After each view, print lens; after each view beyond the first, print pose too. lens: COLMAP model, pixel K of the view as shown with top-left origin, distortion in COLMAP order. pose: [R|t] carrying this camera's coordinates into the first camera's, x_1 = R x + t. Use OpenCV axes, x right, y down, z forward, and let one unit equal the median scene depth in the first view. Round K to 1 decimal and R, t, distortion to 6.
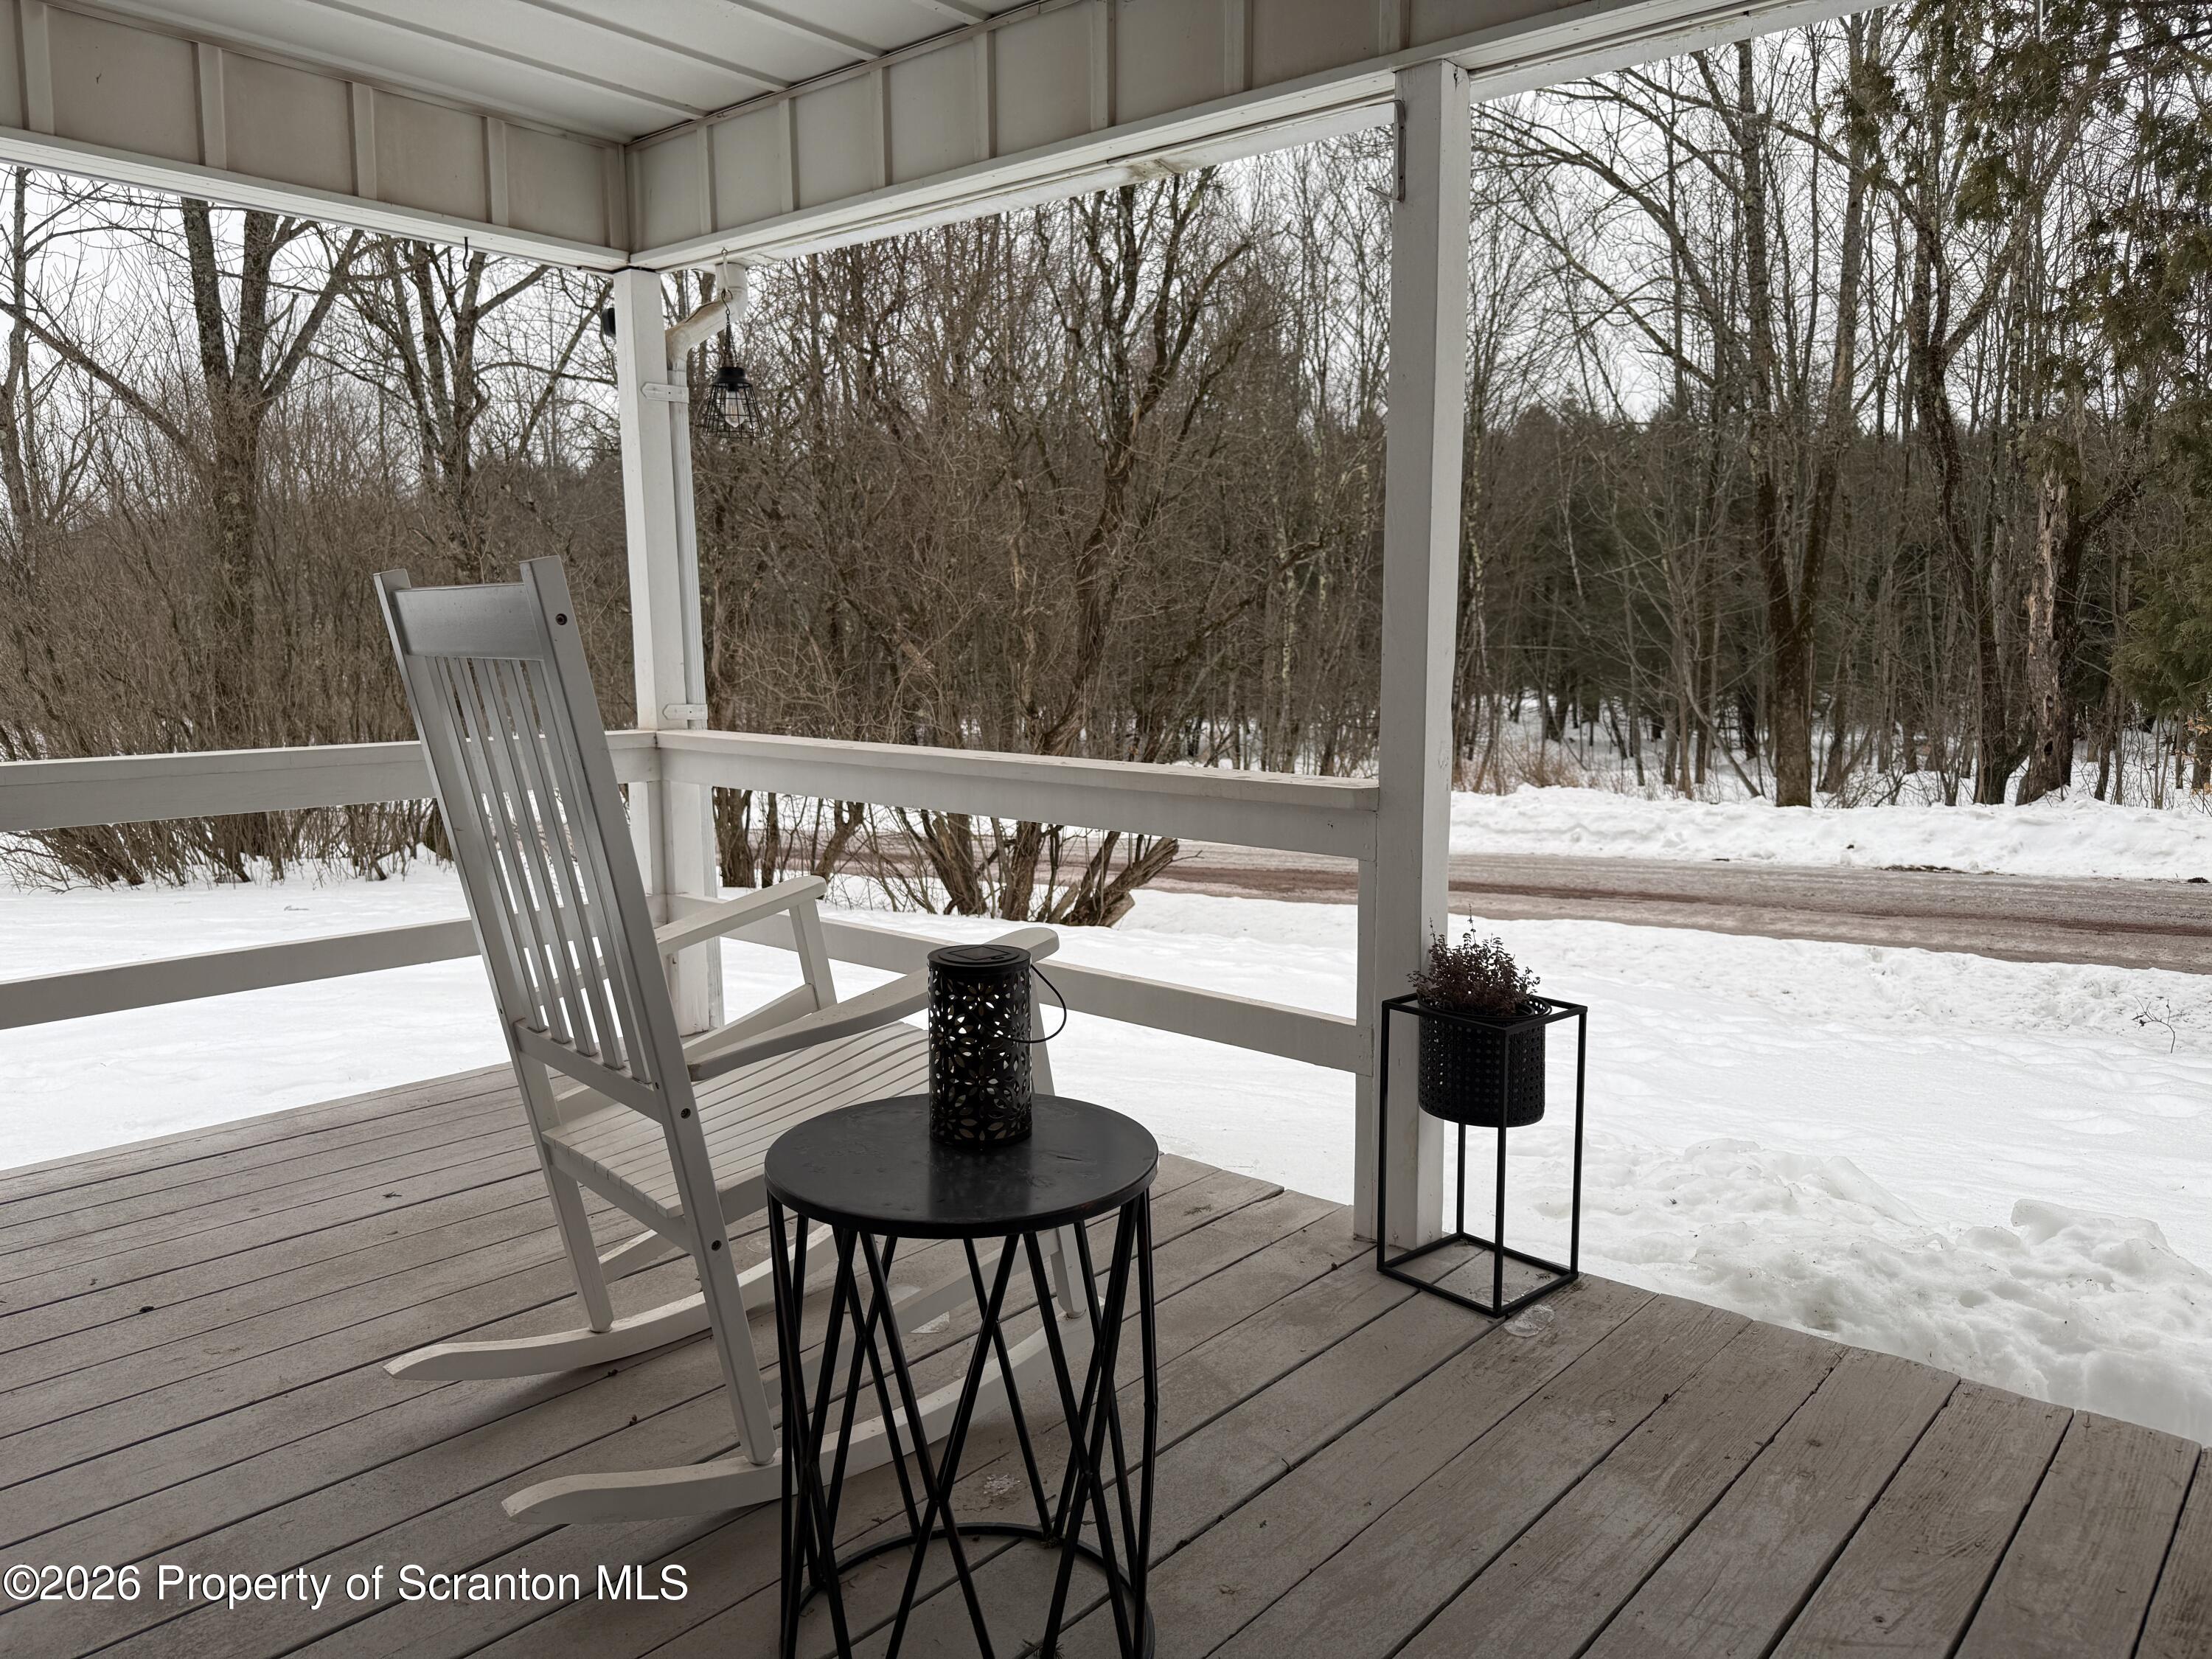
lens RADIAL K [[1562.1, 0, 1106.0], [0, 1562.1, 829.5], [0, 0, 1]] dist [0.070653, -0.082832]
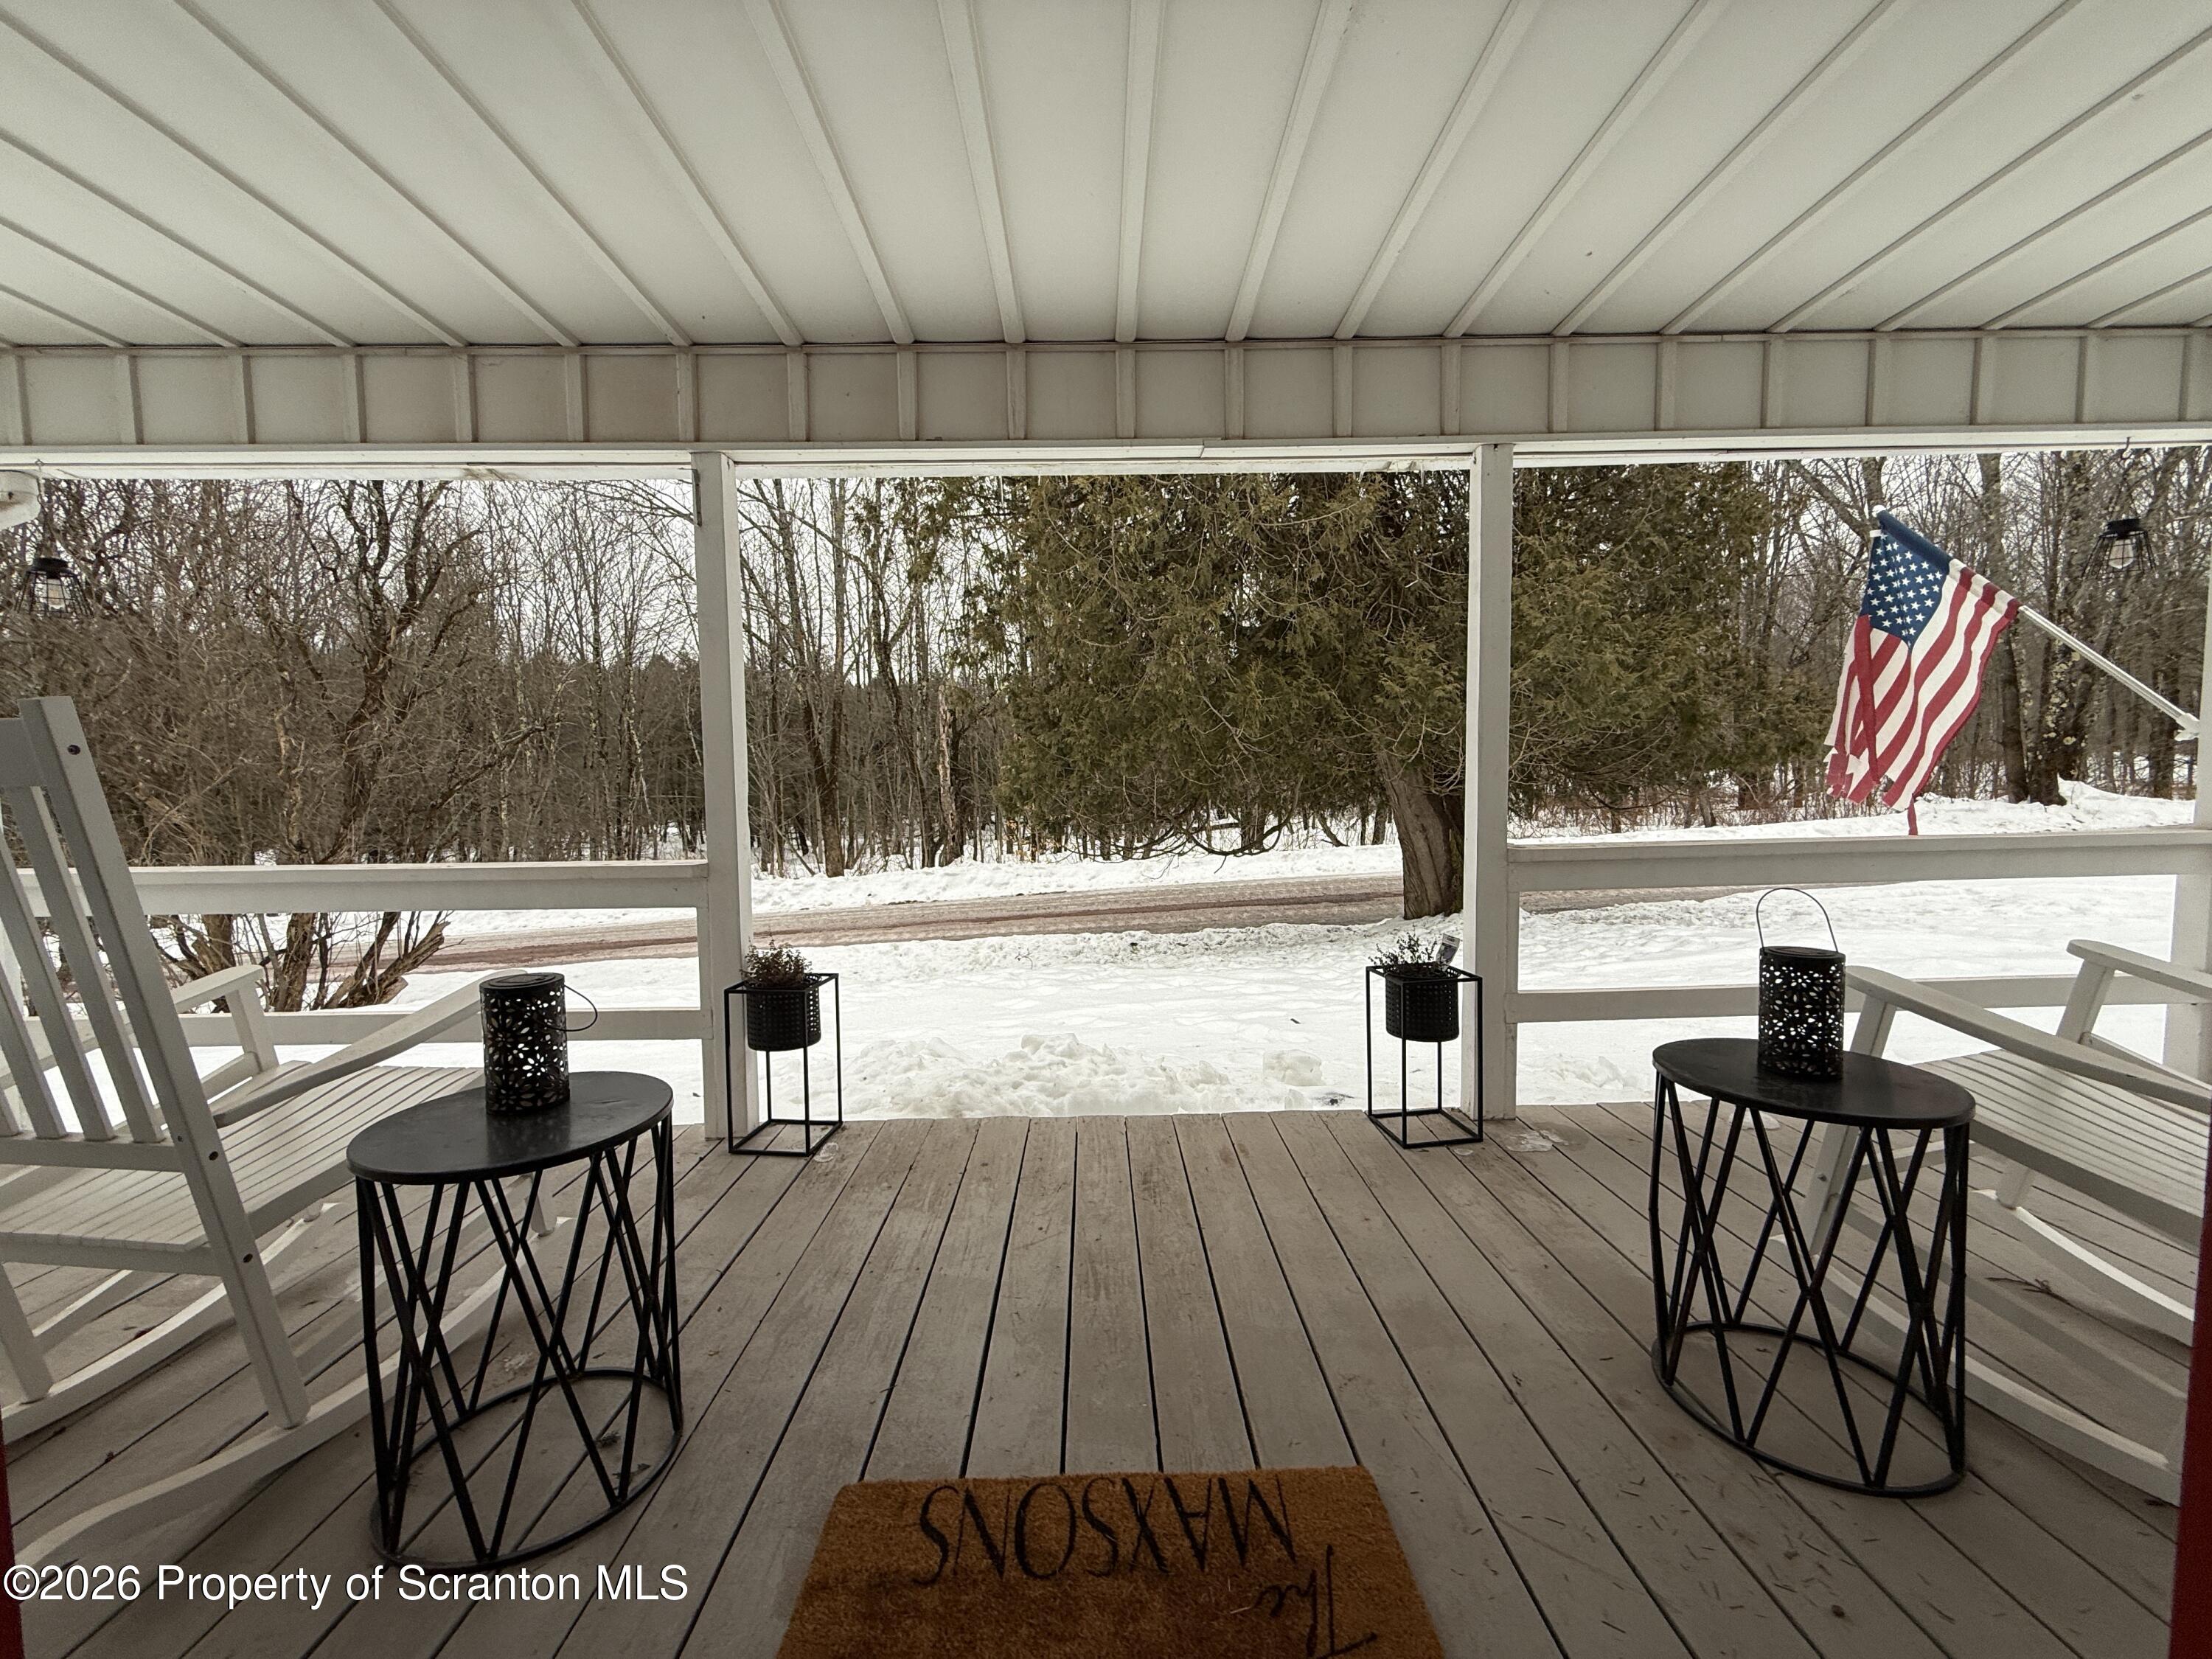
lens RADIAL K [[884.7, 0, 1106.0], [0, 884.7, 829.5], [0, 0, 1]] dist [0.000944, 0.000149]
pose [[0.749124, -0.047507, 0.660724, -0.113984], [0.098170, 0.994373, -0.039808, 0.014599], [-0.655115, 0.094684, 0.749573, 0.005883]]
